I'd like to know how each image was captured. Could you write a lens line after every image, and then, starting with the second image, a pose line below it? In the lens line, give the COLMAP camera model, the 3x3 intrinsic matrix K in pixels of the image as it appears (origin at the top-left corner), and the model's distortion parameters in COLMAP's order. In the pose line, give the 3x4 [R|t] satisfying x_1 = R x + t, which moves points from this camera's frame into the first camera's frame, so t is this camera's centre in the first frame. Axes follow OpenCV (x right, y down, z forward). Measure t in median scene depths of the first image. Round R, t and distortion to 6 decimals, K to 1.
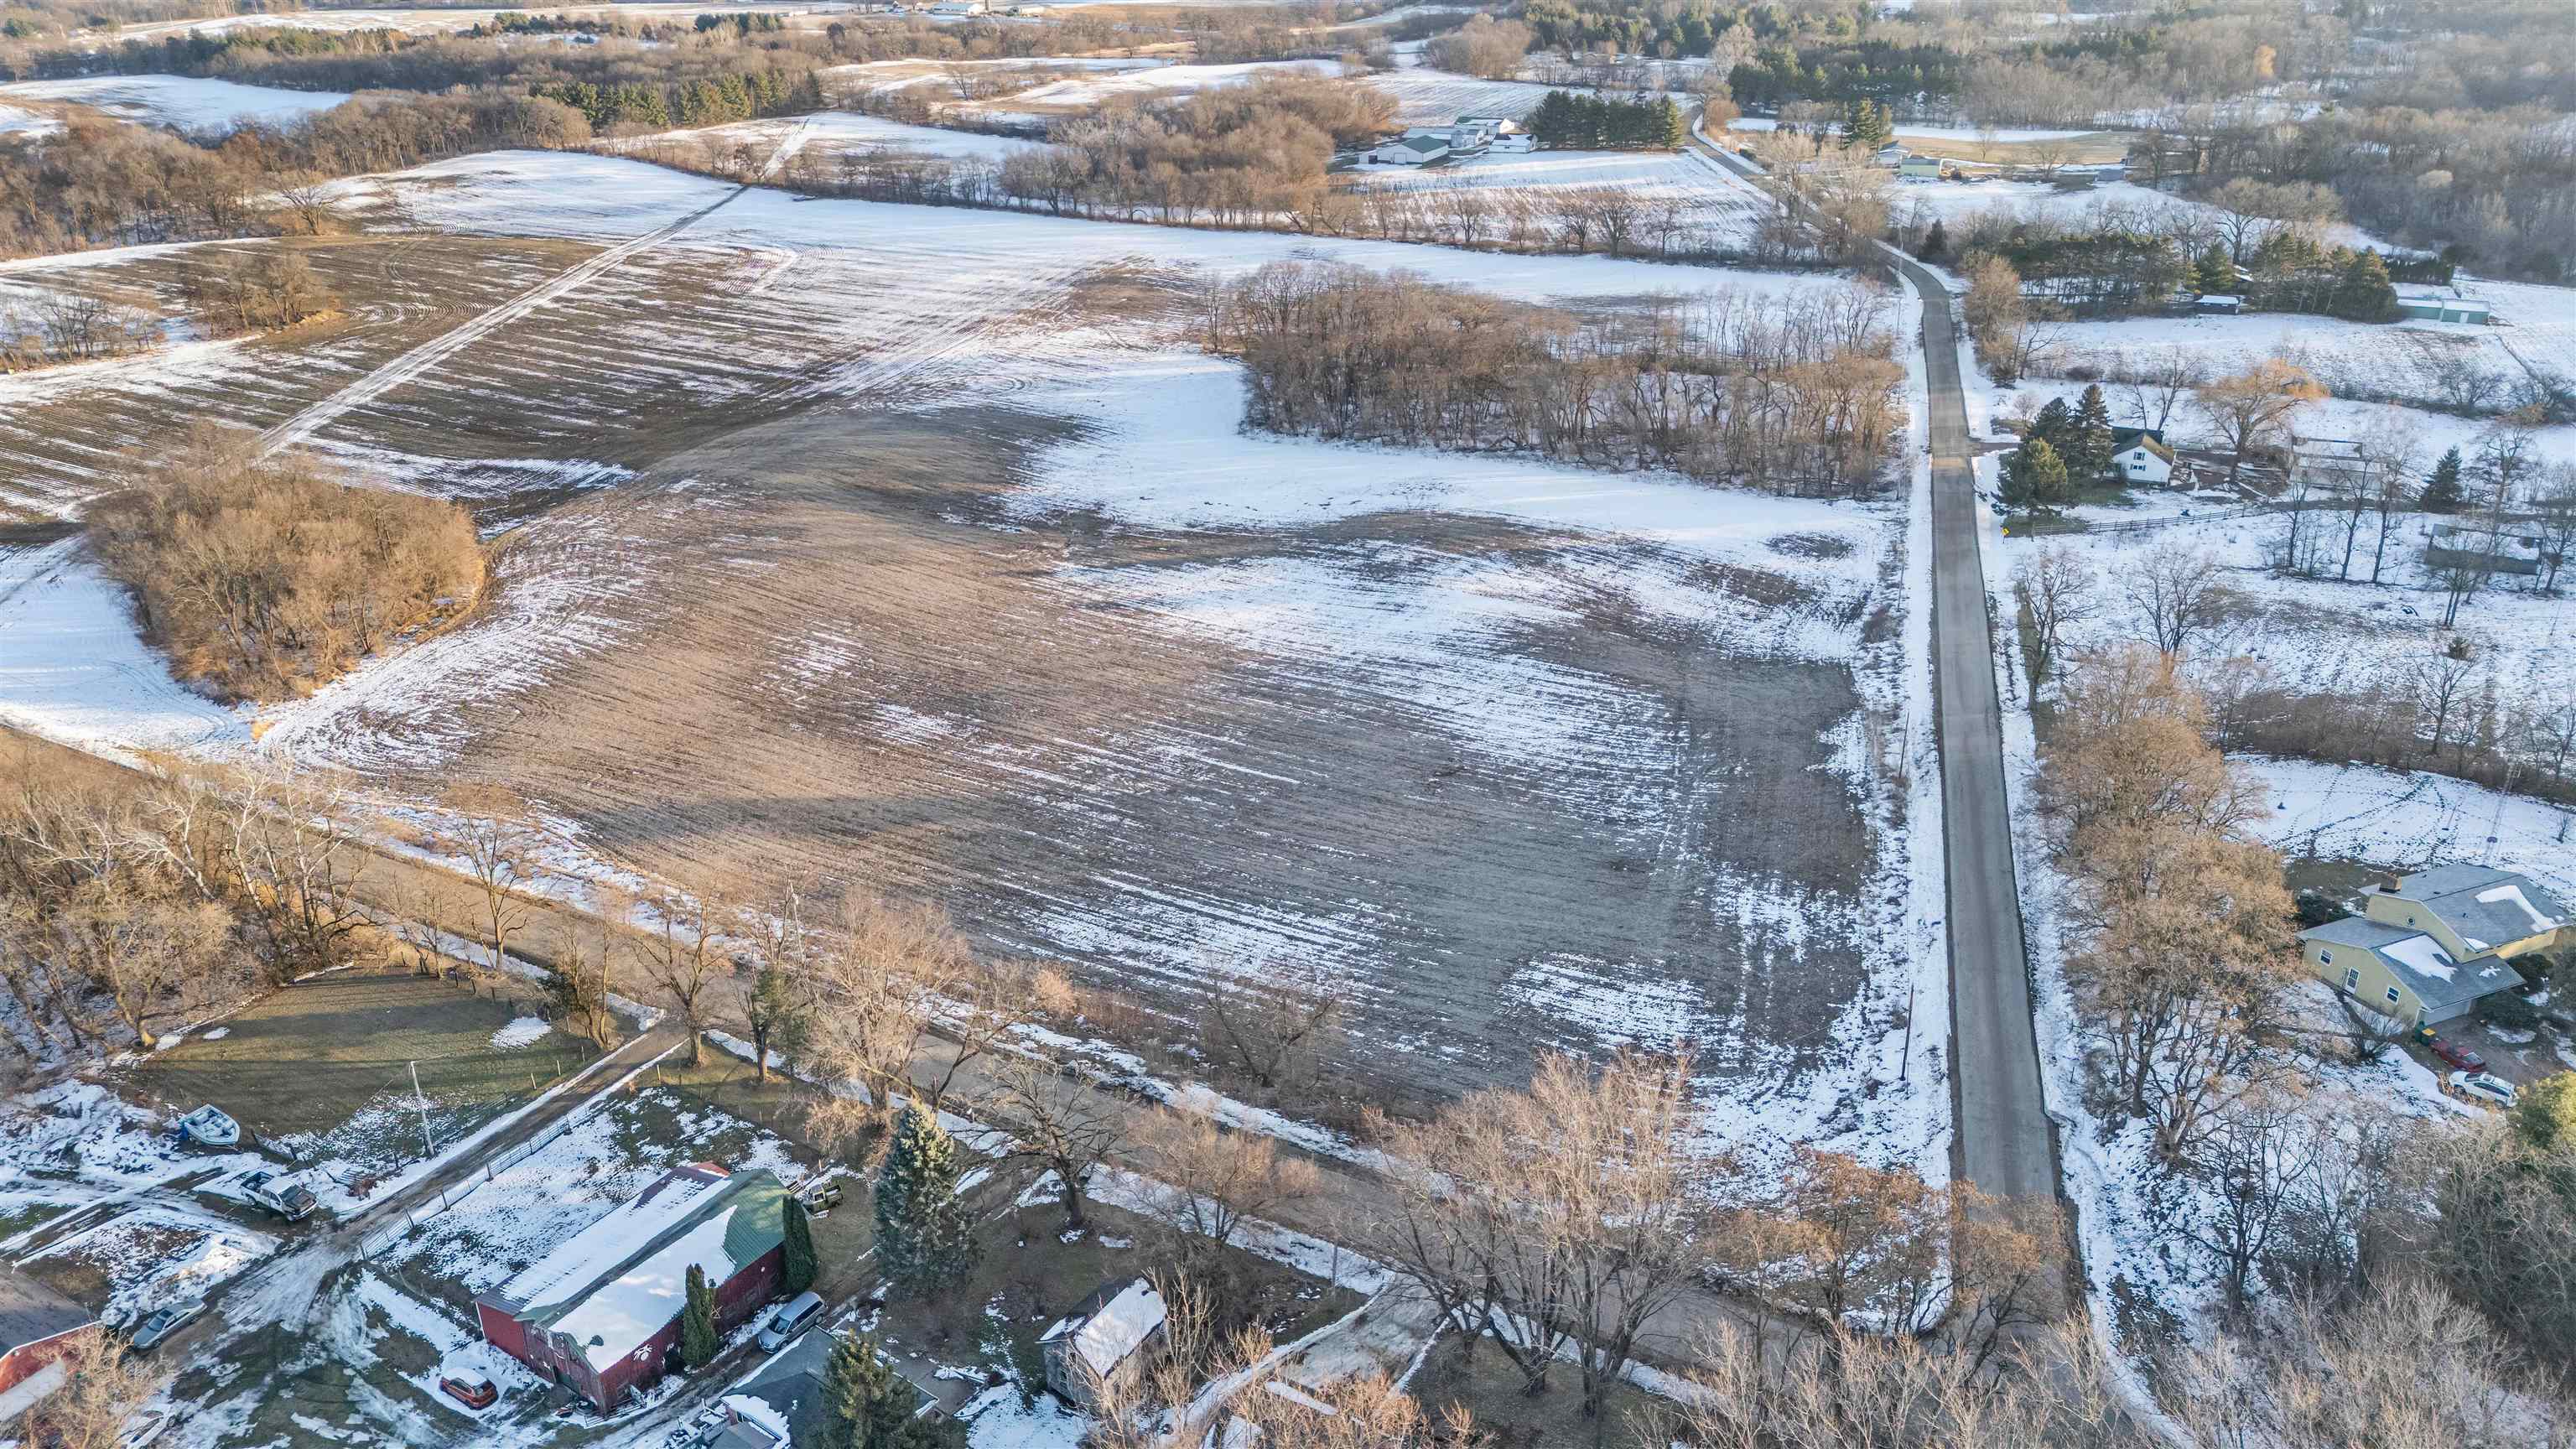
lens RADIAL K [[1878.4, 0, 1285.8], [0, 1878.4, 729.8], [0, 0, 1]] dist [0.091362, -0.098264]
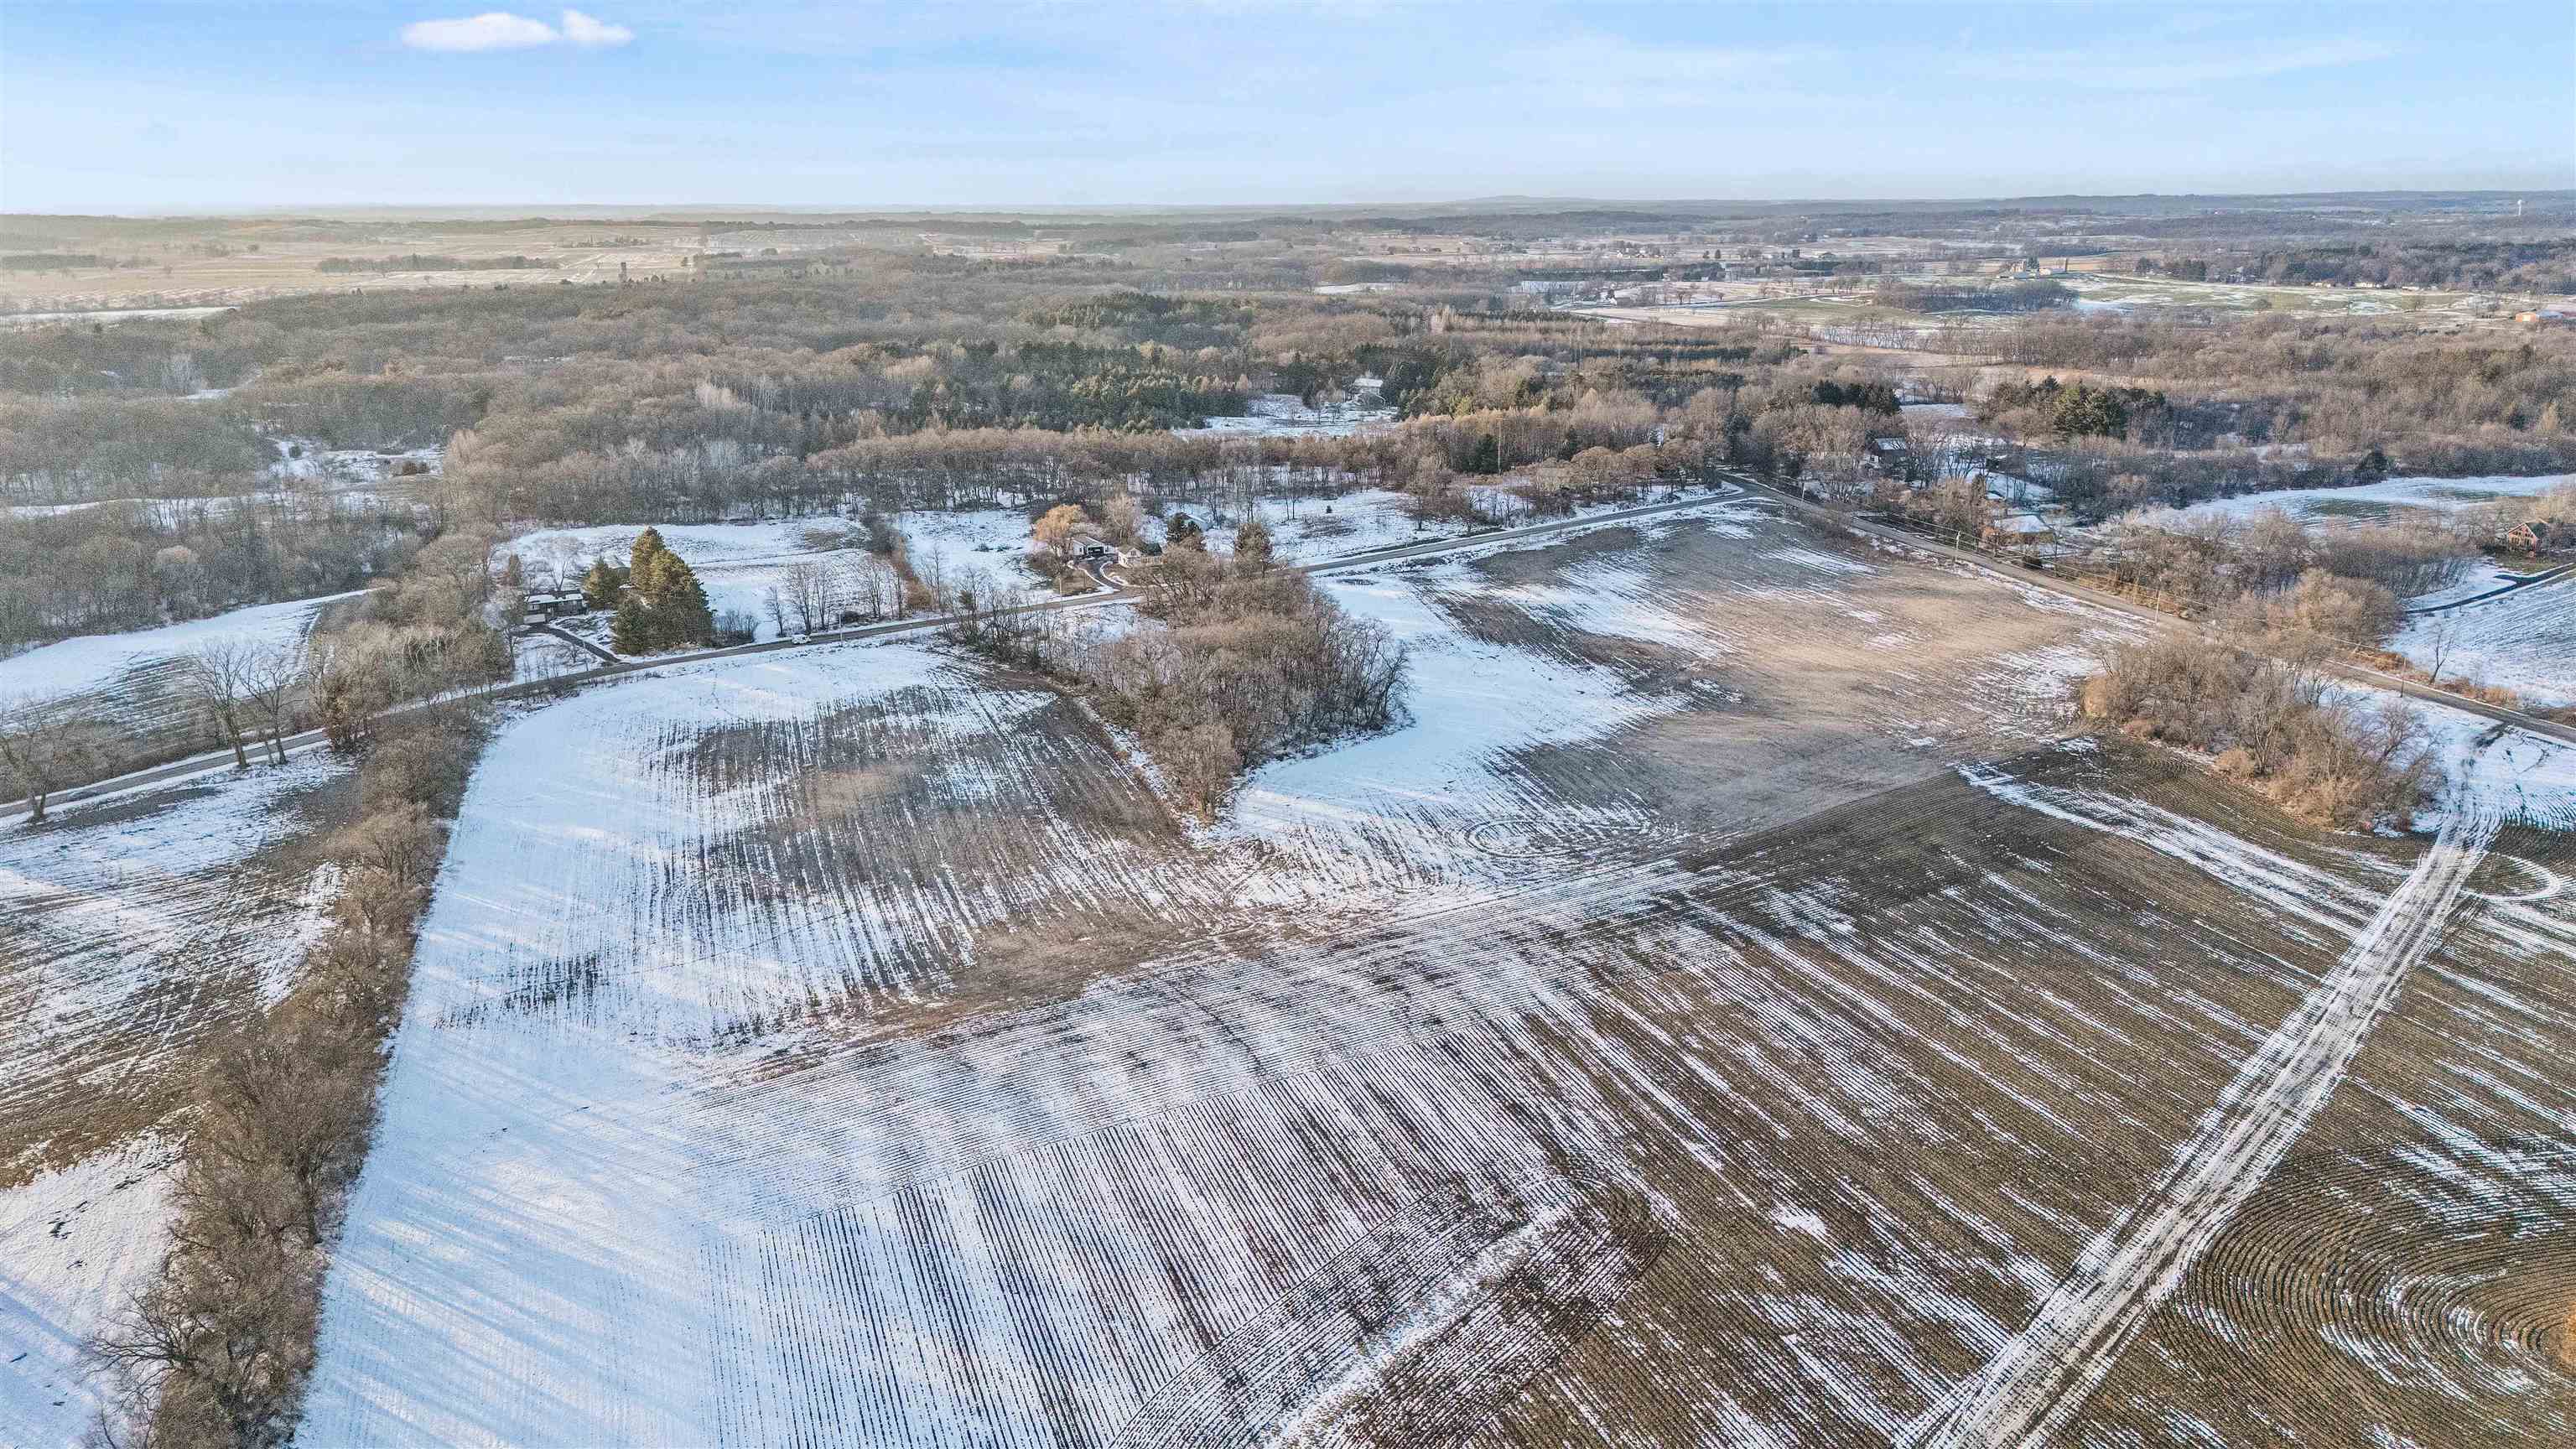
lens RADIAL K [[1888.3, 0, 1290.4], [0, 1888.3, 752.7], [0, 0, 1]] dist [0.088320, -0.085402]
pose [[-0.764595, -0.163511, 0.623424, -0.986492], [0.283813, 0.783032, 0.553454, -1.156131], [-0.578657, 0.600104, -0.552296, 2.460369]]
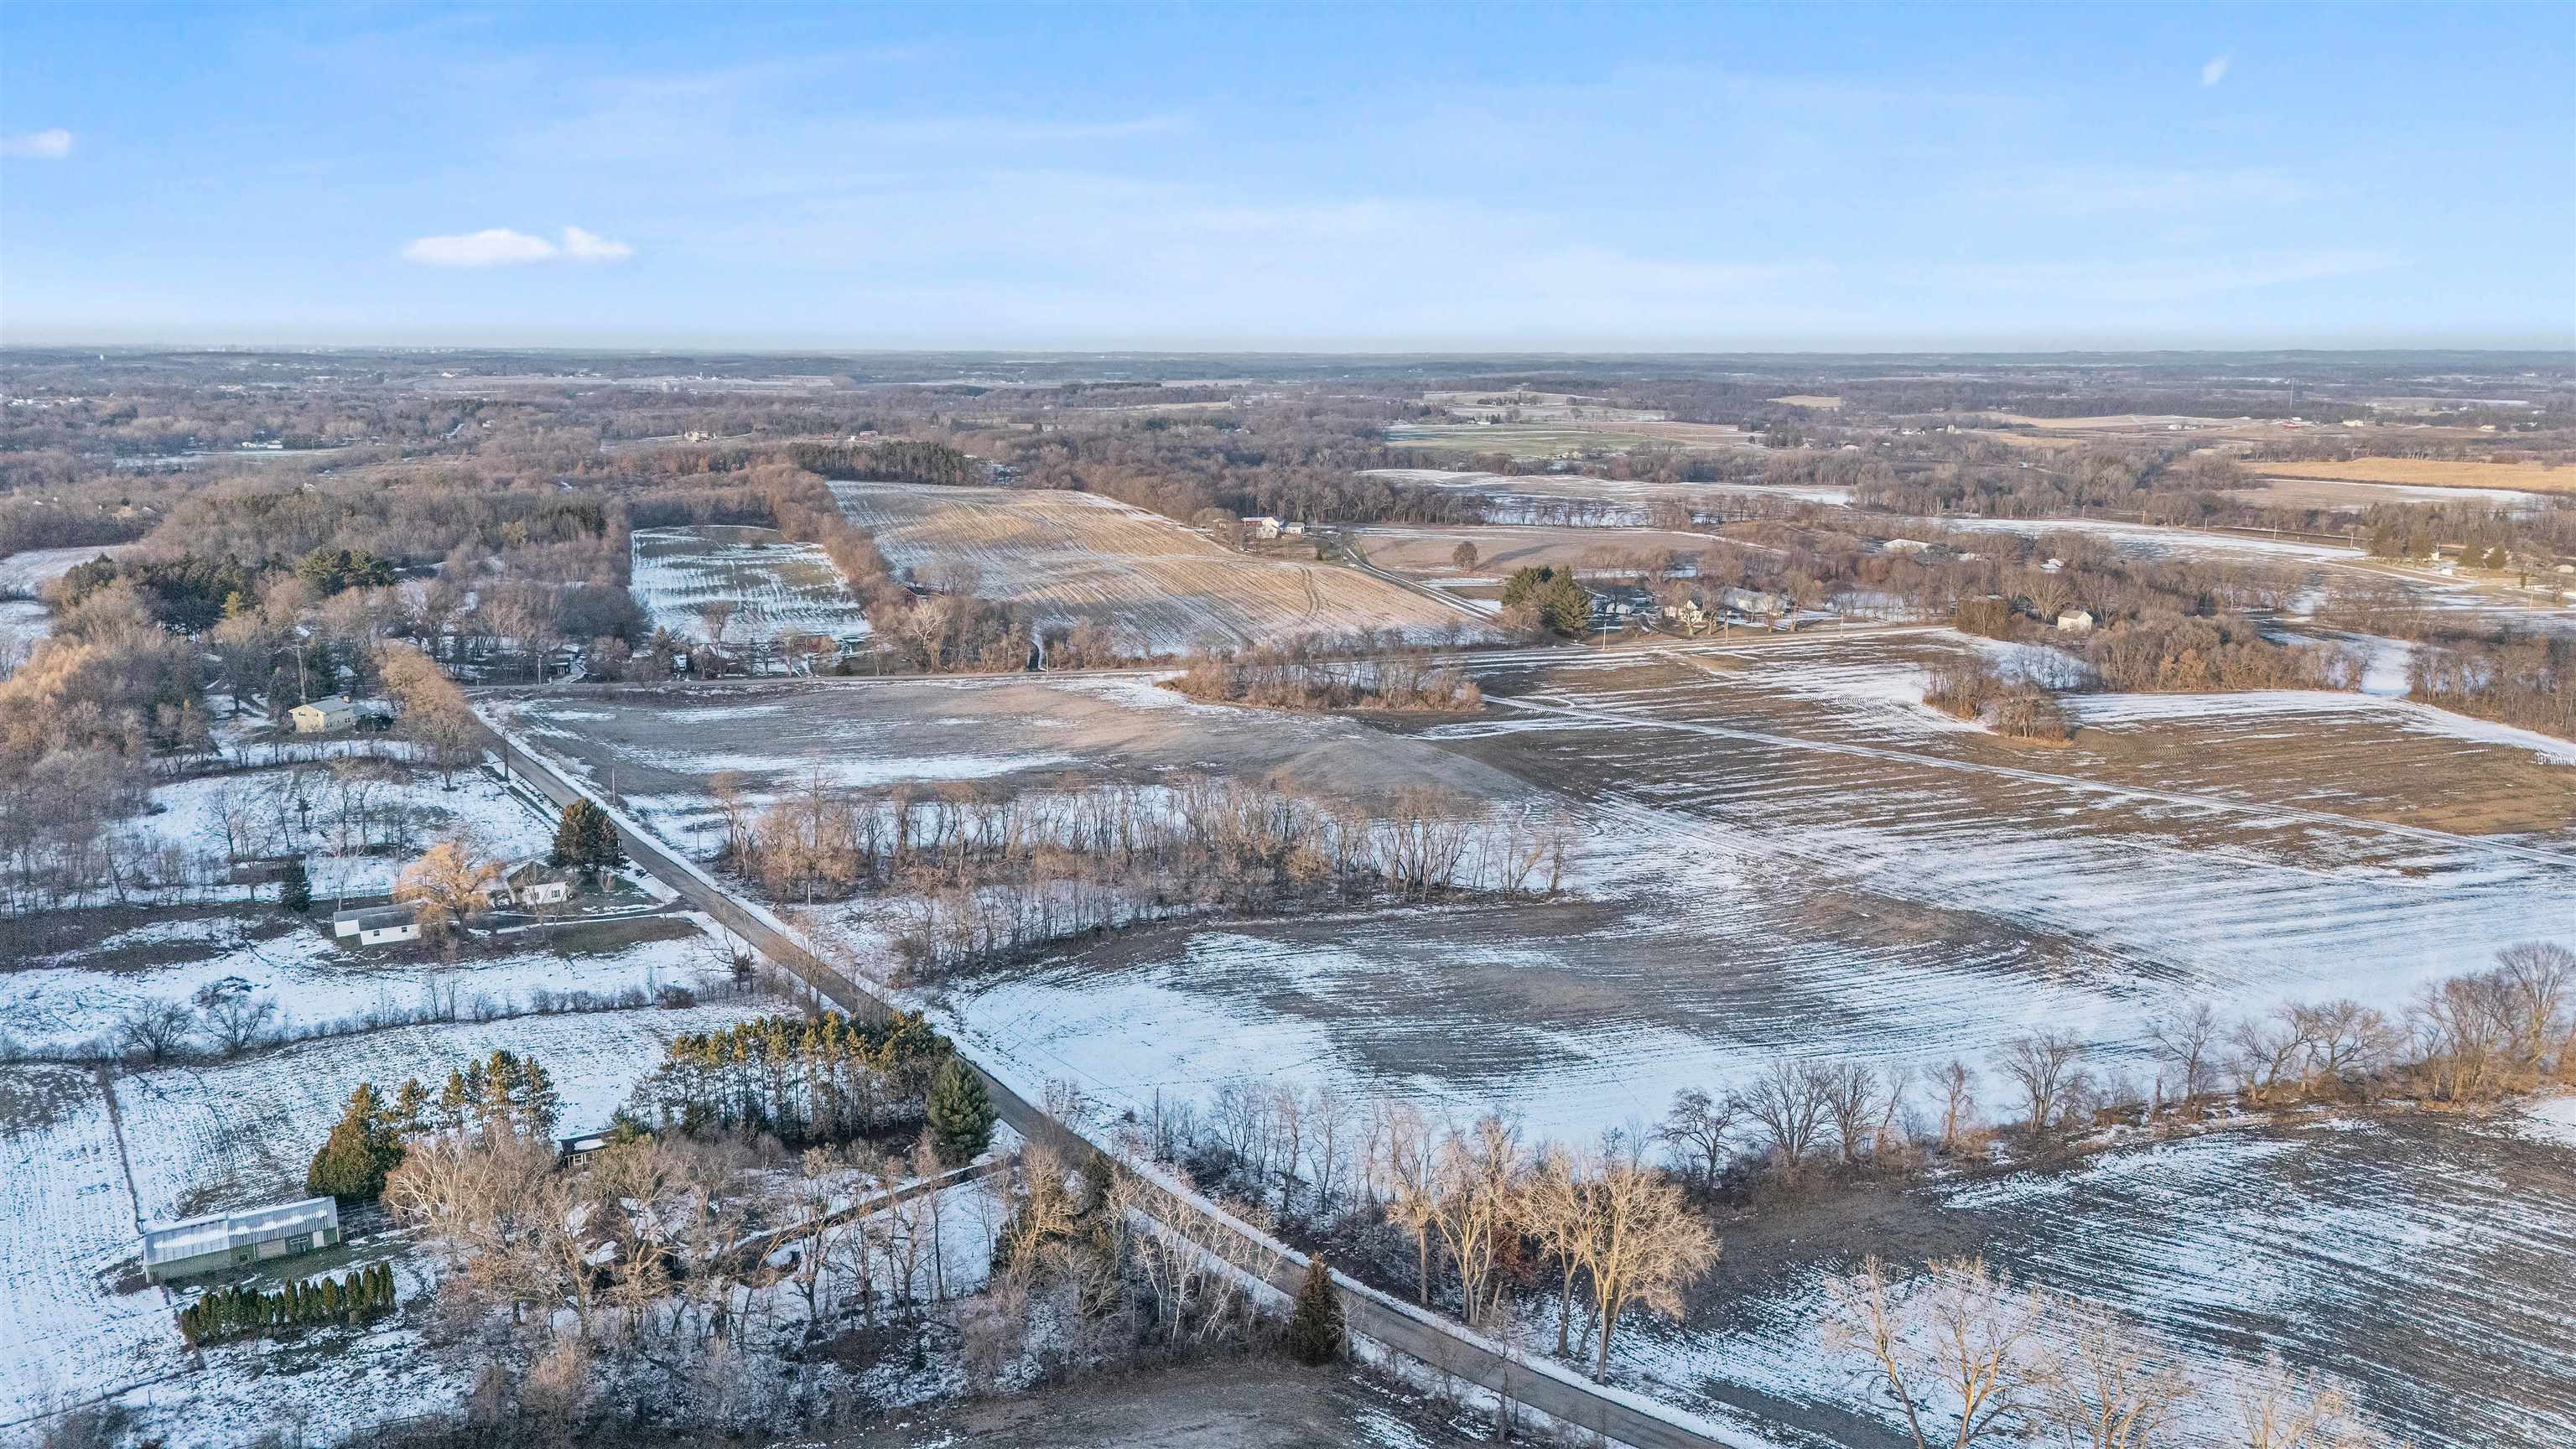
lens RADIAL K [[1888.3, 0, 1290.4], [0, 1888.3, 752.7], [0, 0, 1]] dist [0.088320, -0.085402]
pose [[-0.603889, 0.179960, -0.776487, 1.313362], [-0.328773, 0.831206, 0.448335, -1.102154], [0.726104, 0.526033, -0.442790, 2.229436]]
